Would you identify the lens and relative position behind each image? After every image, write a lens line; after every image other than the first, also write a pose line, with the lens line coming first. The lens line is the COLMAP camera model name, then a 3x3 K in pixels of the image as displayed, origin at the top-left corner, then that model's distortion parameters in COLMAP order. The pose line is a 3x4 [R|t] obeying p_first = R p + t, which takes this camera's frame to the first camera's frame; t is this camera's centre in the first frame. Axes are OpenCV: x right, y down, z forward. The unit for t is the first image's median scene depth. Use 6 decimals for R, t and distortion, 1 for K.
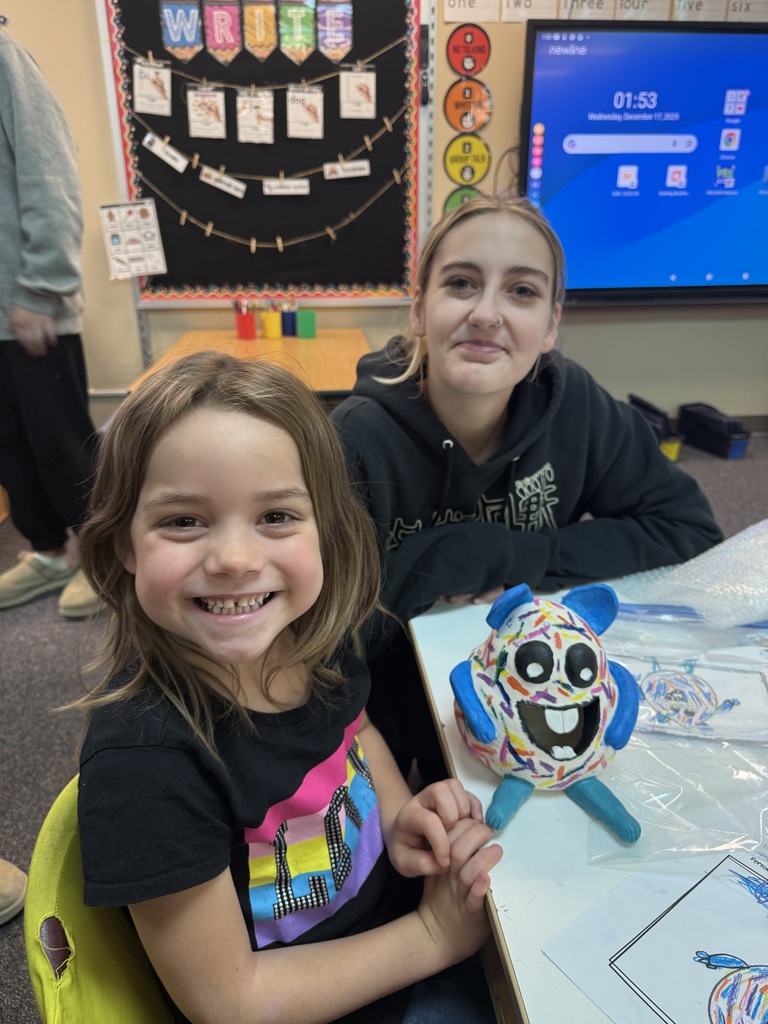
lens RADIAL K [[712.3, 0, 382.7], [0, 712.3, 507.1], [0, 0, 1]] dist [0.007206, 0.003422]
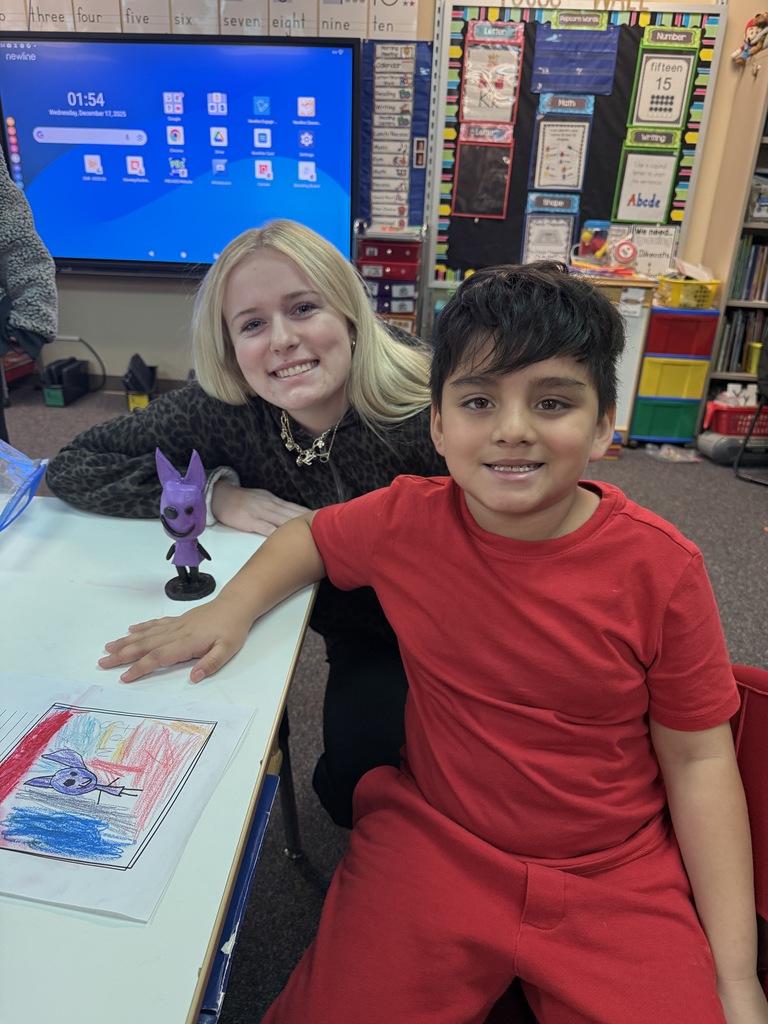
lens RADIAL K [[712.3, 0, 384.7], [0, 712.3, 516.9], [0, 0, 1]] dist [0.007206, 0.003422]
pose [[0.976135, 0.119027, -0.181641, 1.110616], [-0.115974, 0.992875, 0.027375, 0.031057], [0.183606, -0.005656, 0.982984, -0.083073]]
